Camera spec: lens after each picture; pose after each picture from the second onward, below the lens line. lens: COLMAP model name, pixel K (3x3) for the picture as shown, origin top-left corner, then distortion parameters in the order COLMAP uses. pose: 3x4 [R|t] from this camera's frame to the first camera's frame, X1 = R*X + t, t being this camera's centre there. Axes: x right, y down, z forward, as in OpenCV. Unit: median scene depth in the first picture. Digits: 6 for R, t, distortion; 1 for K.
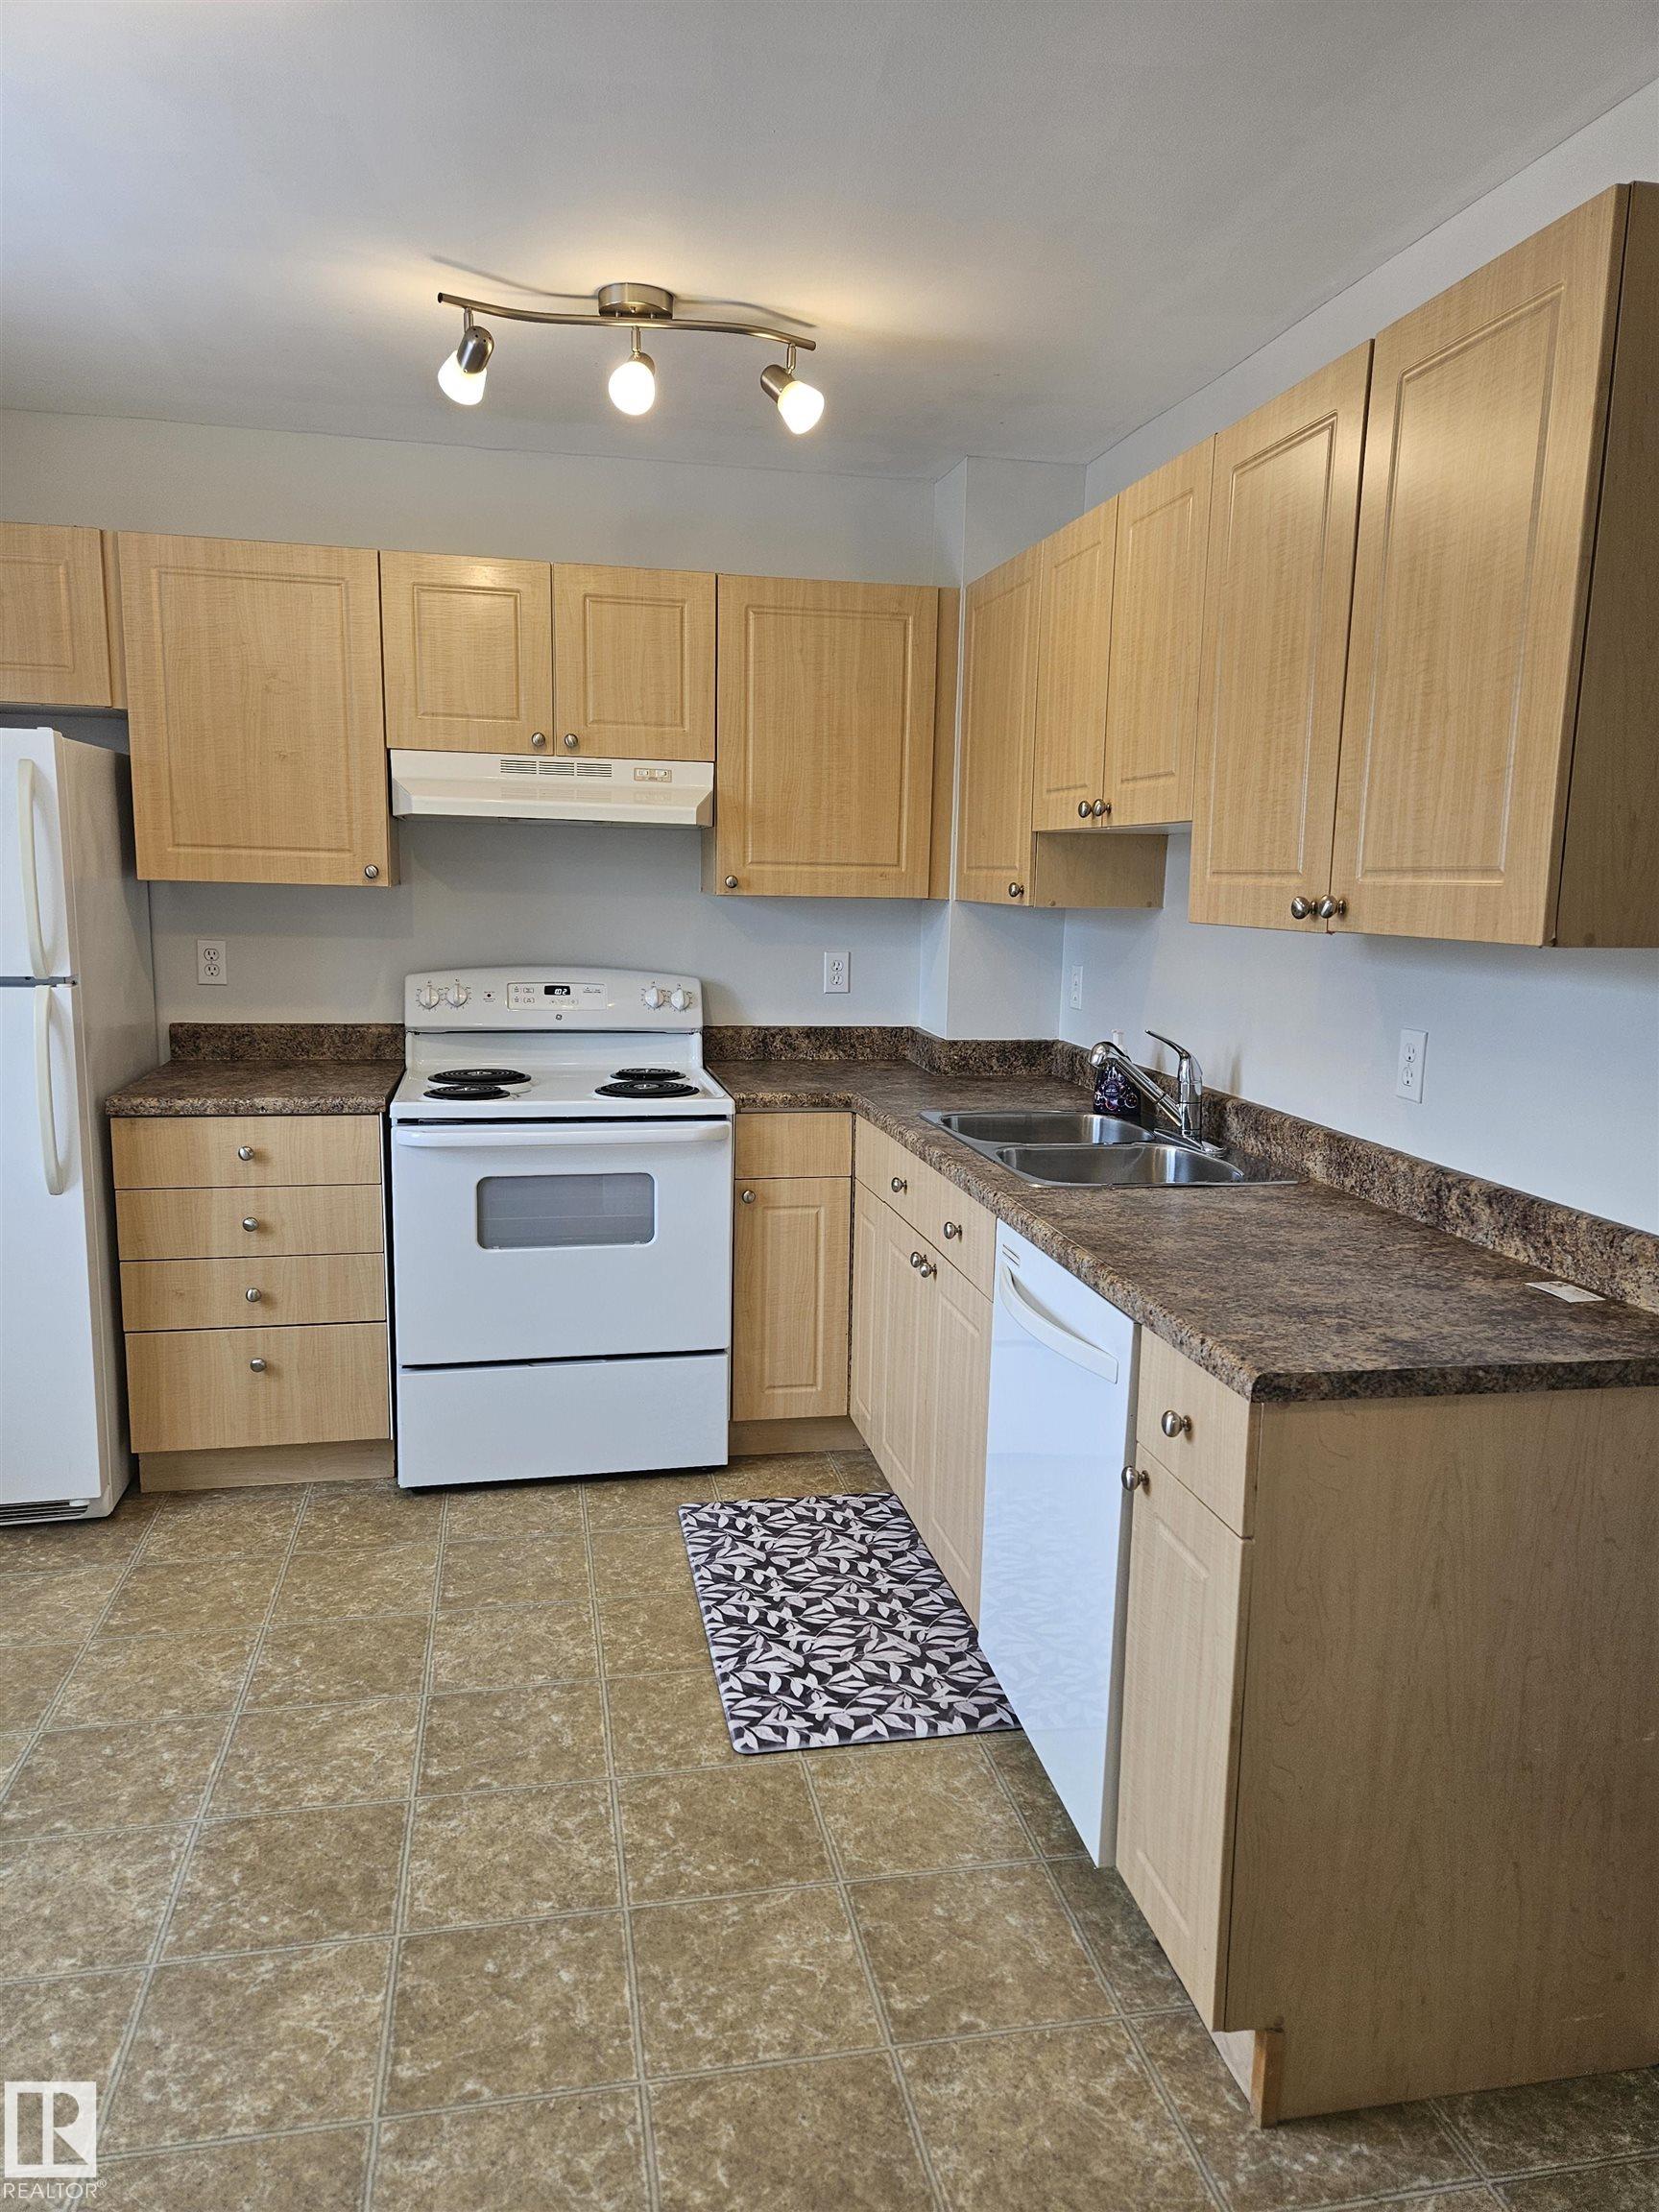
lens RADIAL K [[1508.0, 0, 831.2], [0, 1508.0, 1117.1], [0, 0, 1]] dist [0.078889, -0.067047]
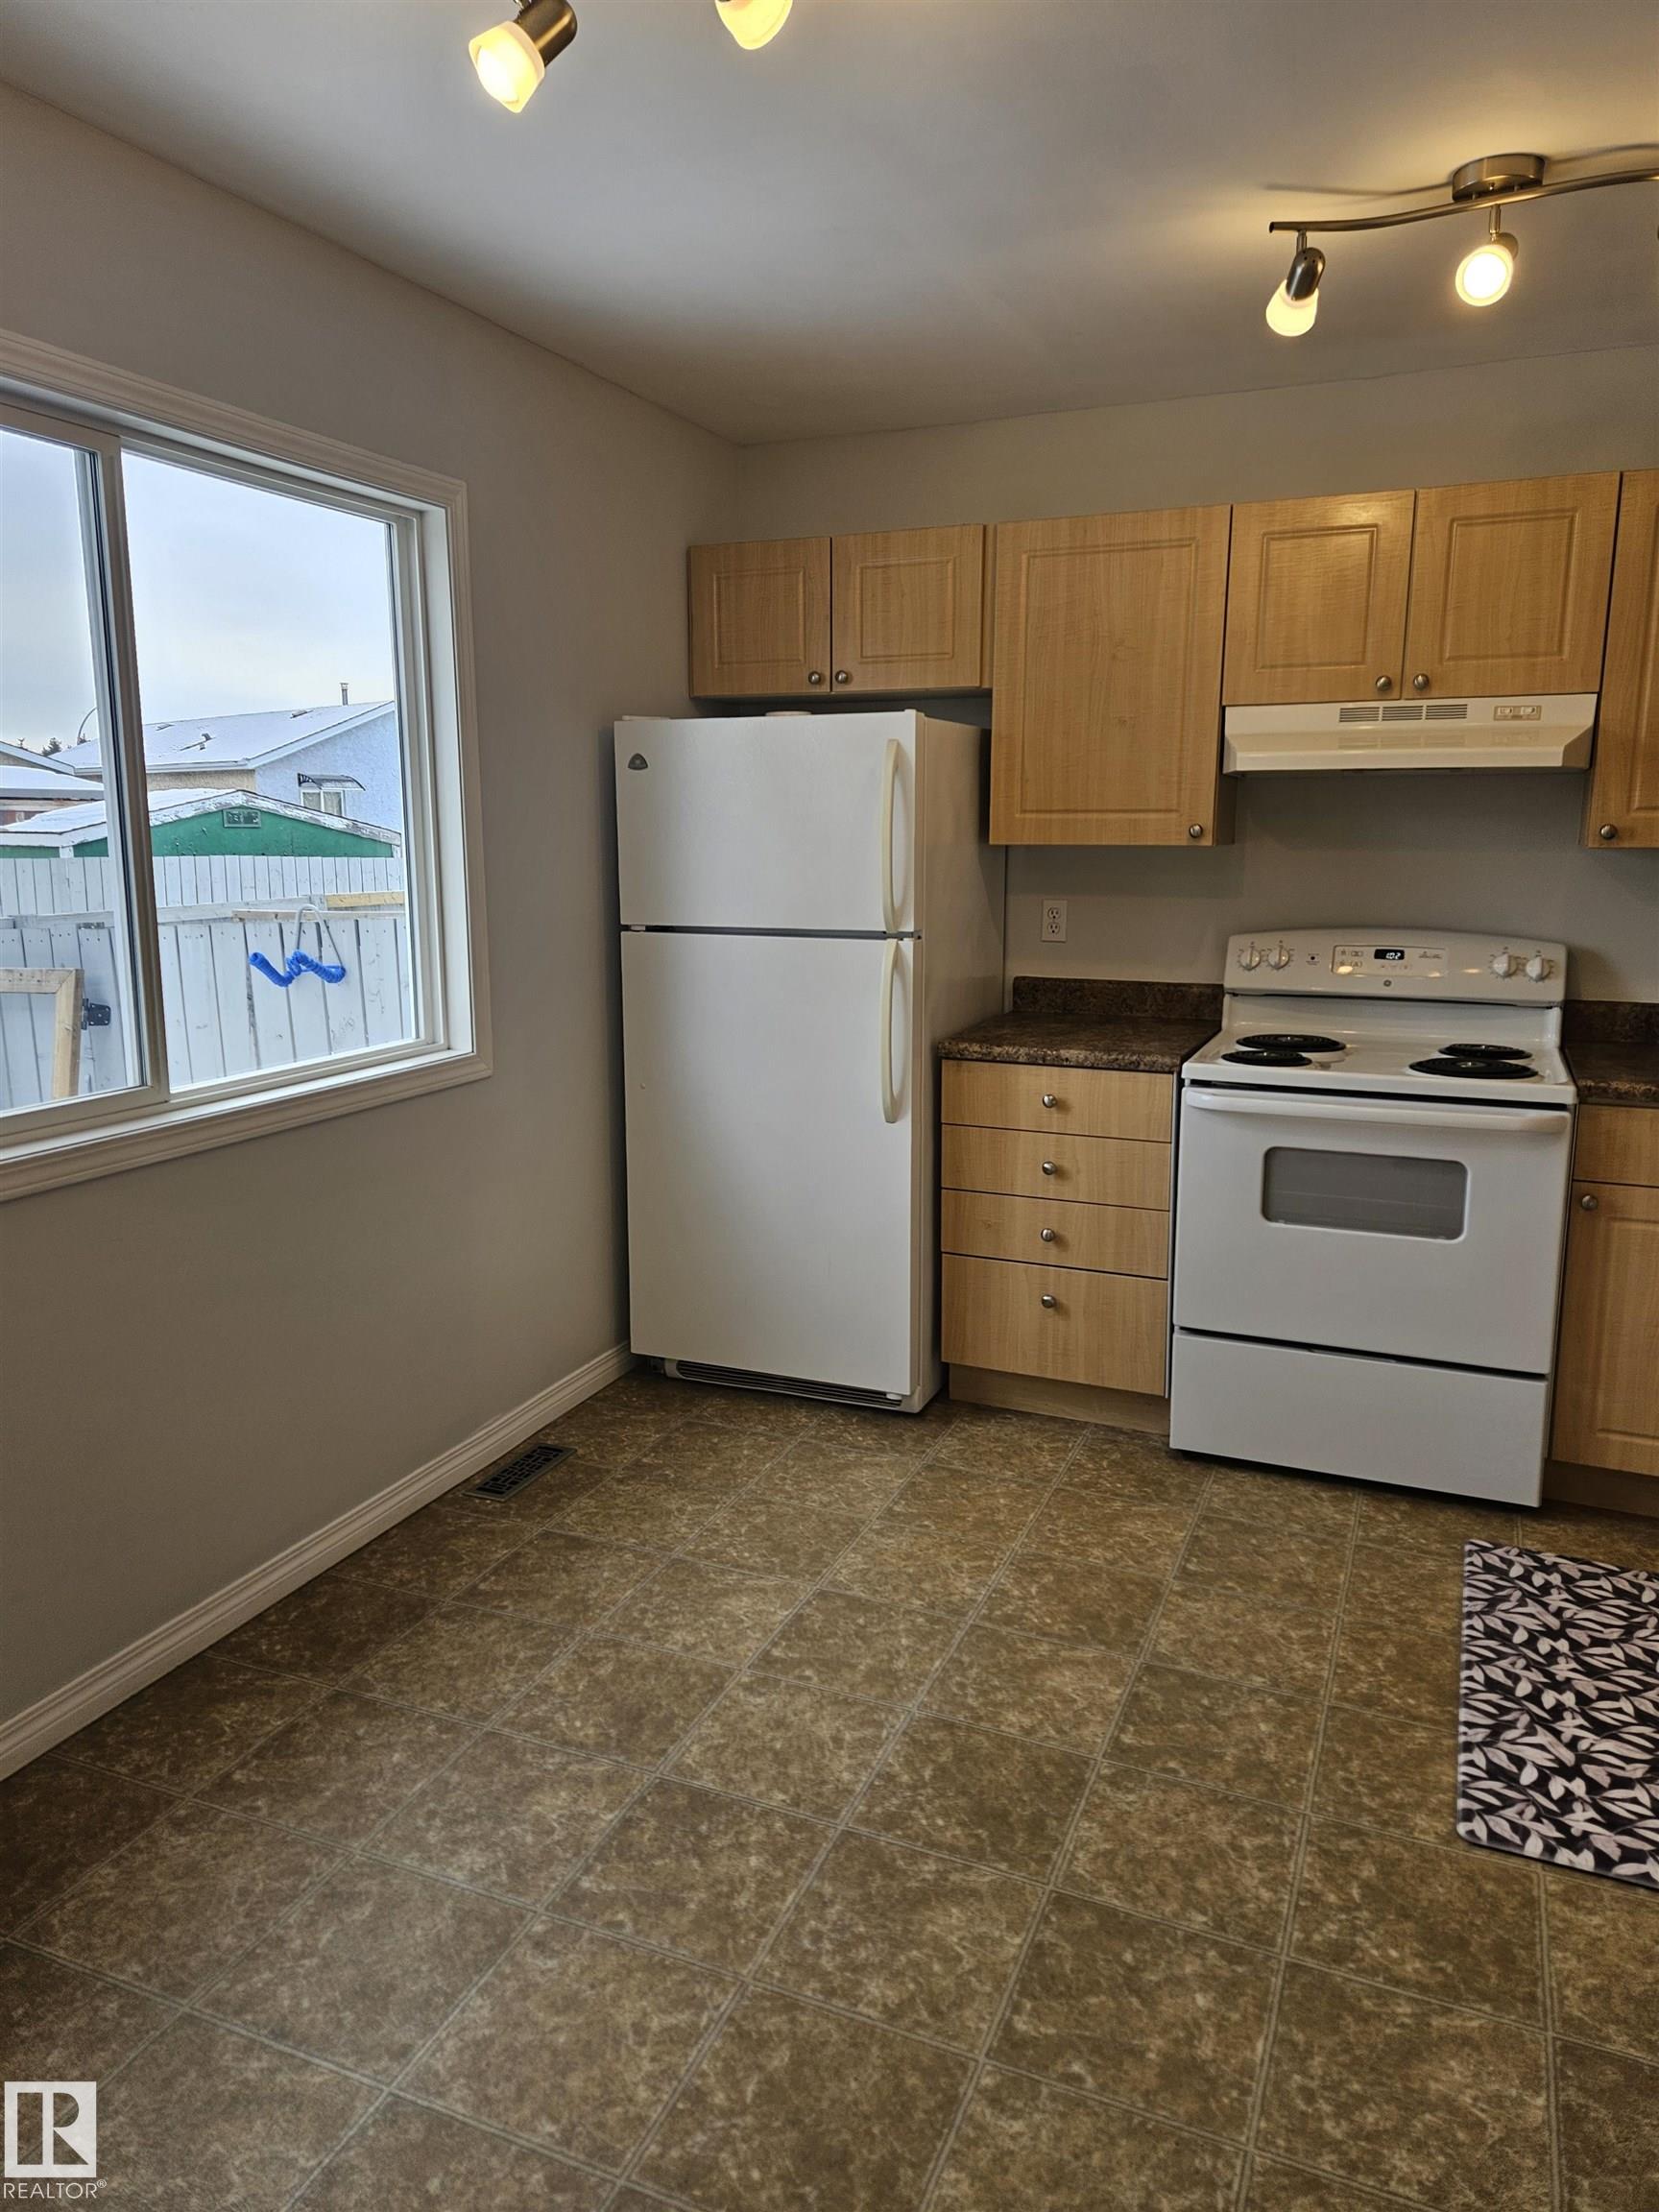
lens RADIAL K [[1497.5, 0, 827.3], [0, 1497.5, 1083.5], [0, 0, 1]] dist [0.085628, -0.067791]
pose [[0.822393, 0.078433, -0.563487, 0.077178], [-0.076065, 0.996717, 0.027721, -0.005689], [0.563812, 0.020064, 0.825659, 0.052599]]
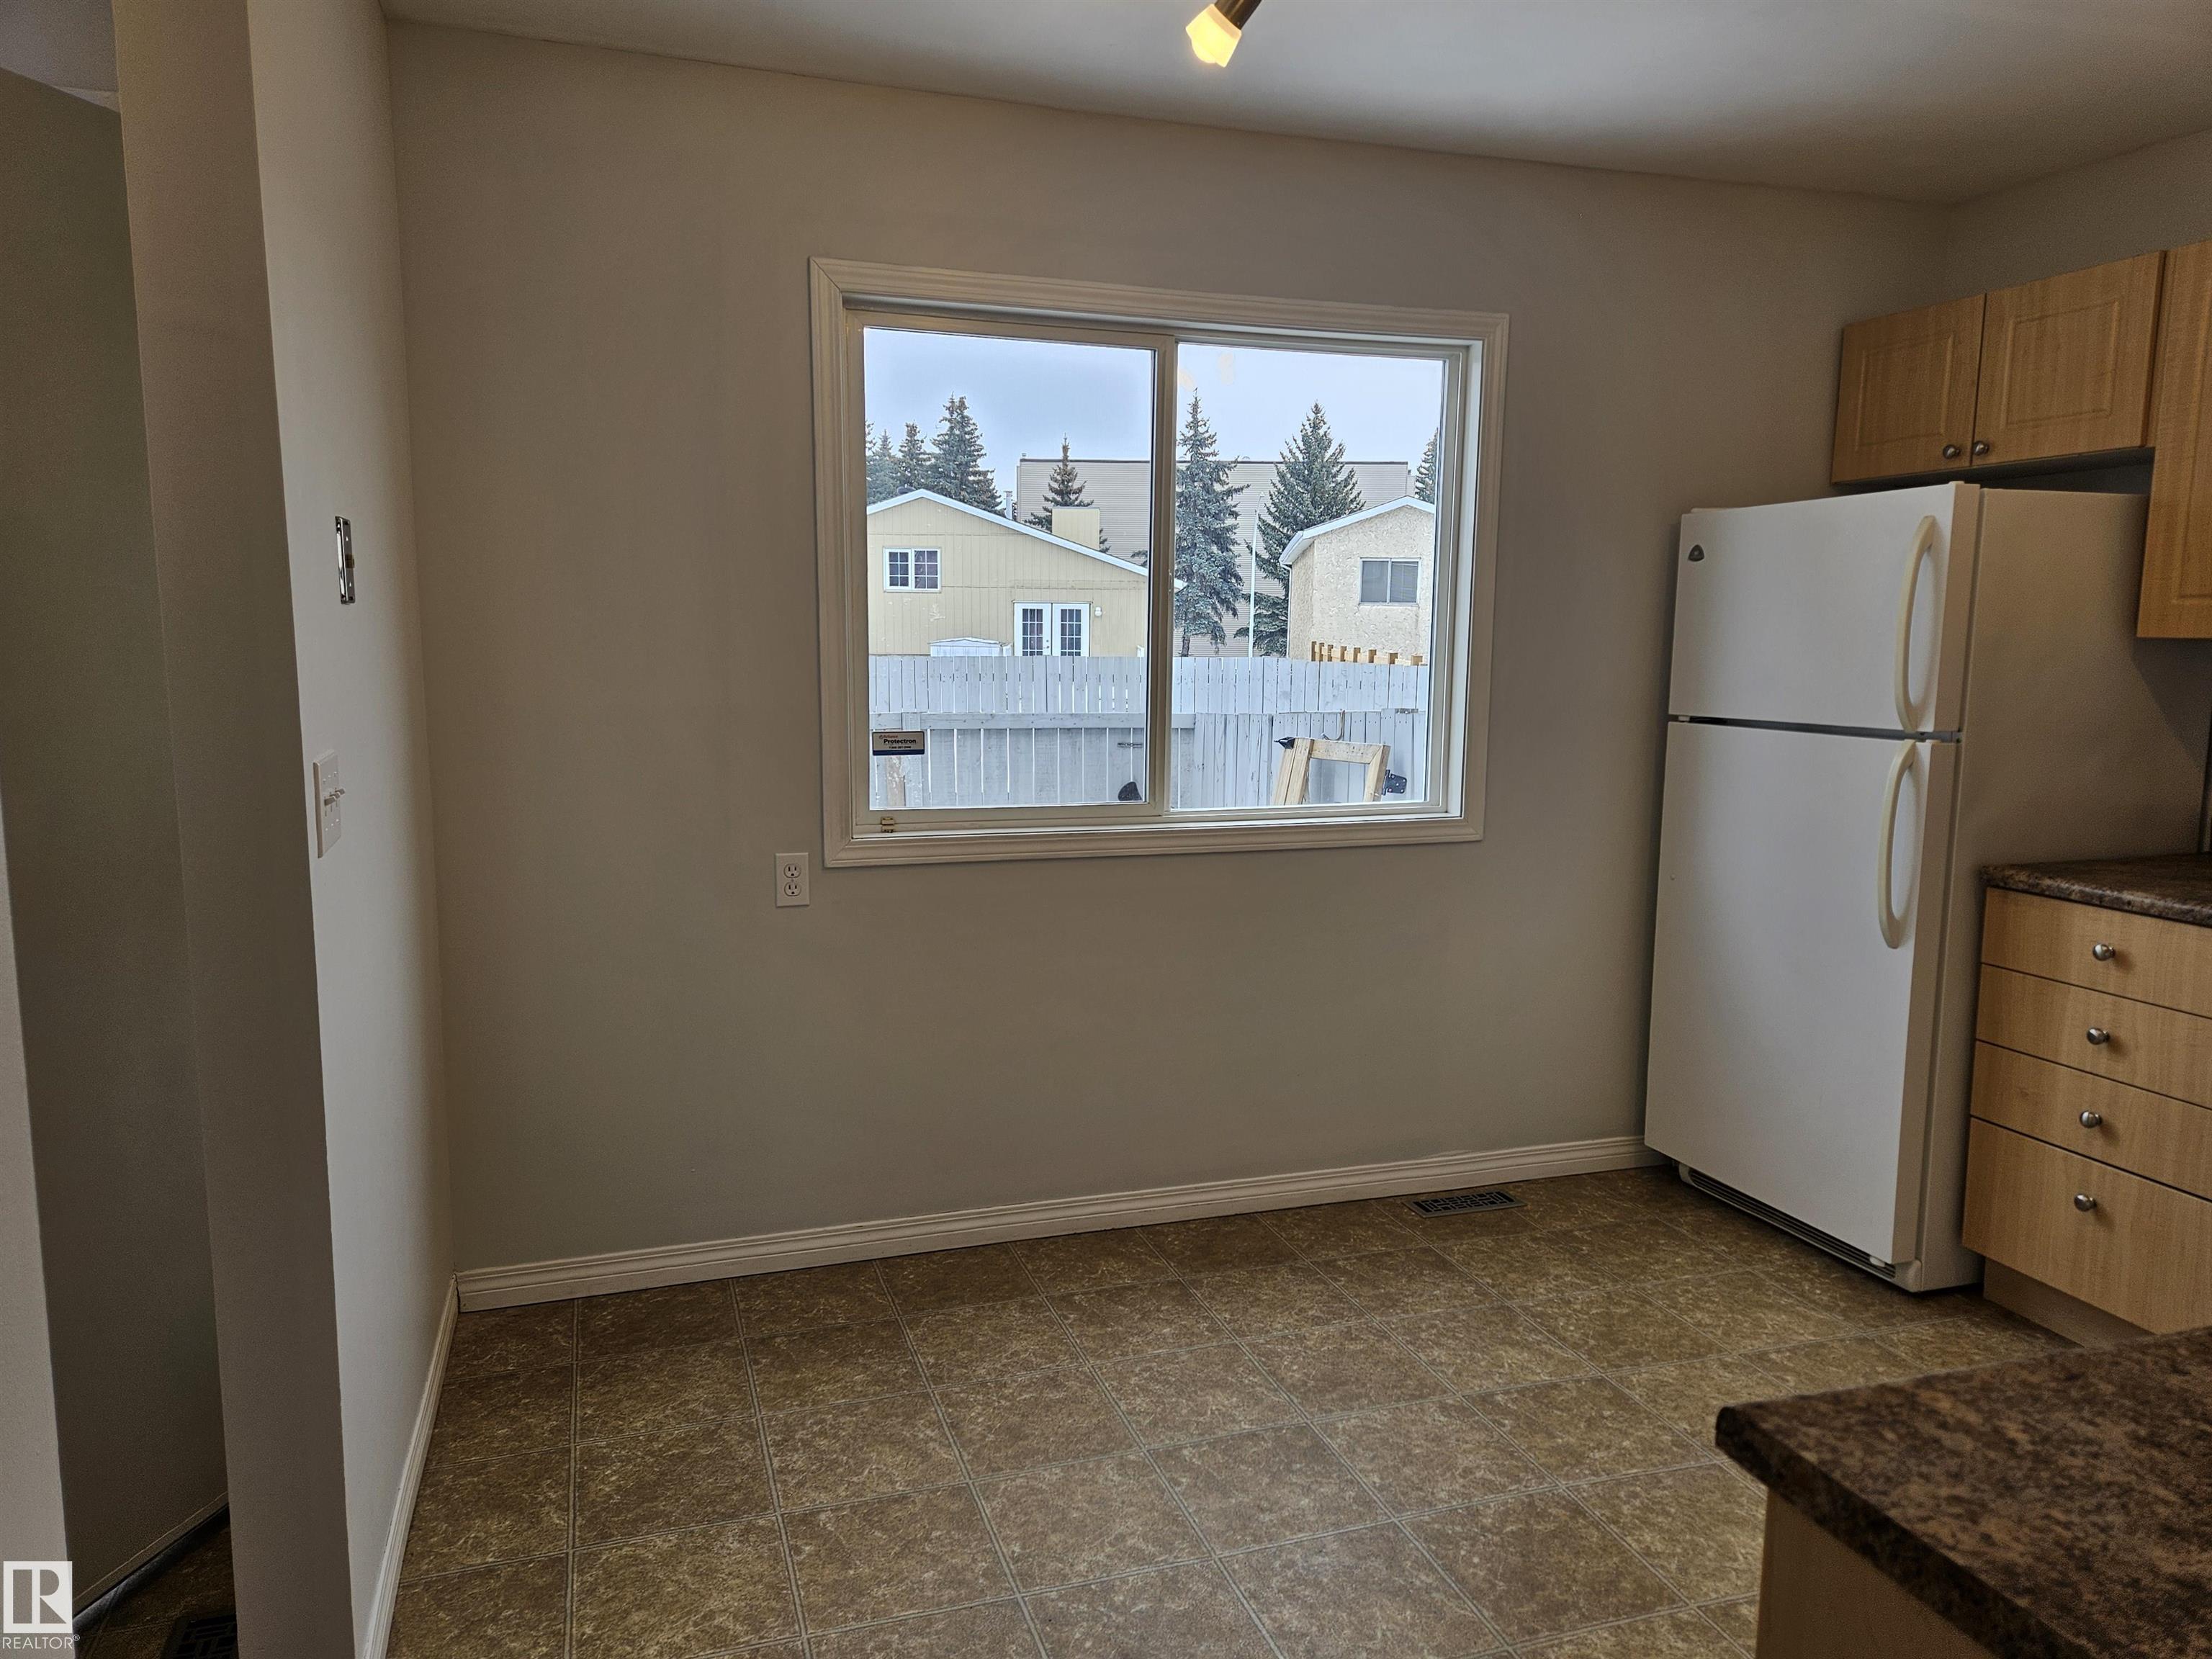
lens RADIAL K [[1497.5, 0, 1087.3], [0, 1497.5, 835.3], [0, 0, 1]] dist [0.085628, -0.067791]
pose [[0.112350, 0.114364, -0.987065, 0.399170], [-0.168245, 0.981202, 0.094535, -0.026496], [0.979322, 0.155447, 0.129479, 0.331650]]
